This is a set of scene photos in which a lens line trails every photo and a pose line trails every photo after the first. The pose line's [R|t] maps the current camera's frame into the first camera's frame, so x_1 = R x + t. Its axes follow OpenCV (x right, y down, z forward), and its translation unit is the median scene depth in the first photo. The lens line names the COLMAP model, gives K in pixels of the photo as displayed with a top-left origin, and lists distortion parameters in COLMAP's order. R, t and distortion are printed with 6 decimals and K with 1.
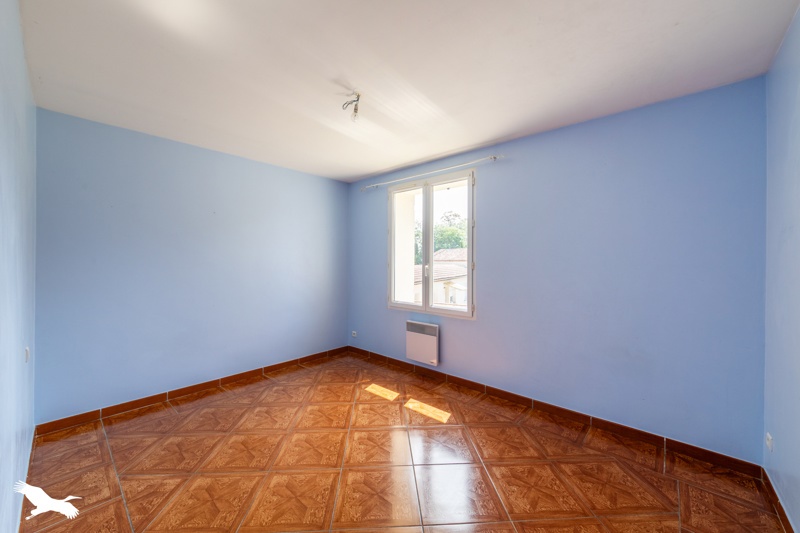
lens RADIAL K [[310.1, 0, 401.2], [0, 310.1, 266.2], [0, 0, 1]] dist [0.022619, -0.000247]
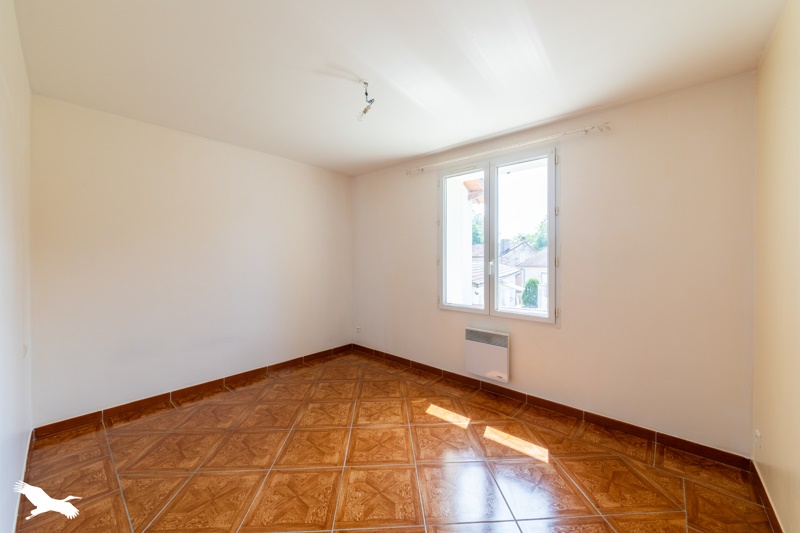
lens RADIAL K [[310.1, 0, 397.1], [0, 310.1, 262.7], [0, 0, 1]] dist [0.022619, -0.000247]
pose [[0.999999, -0.001120, -0.000918, -0.106616], [0.001124, 0.999990, 0.004340, -0.002562], [0.000913, -0.004341, 0.999990, 0.095298]]
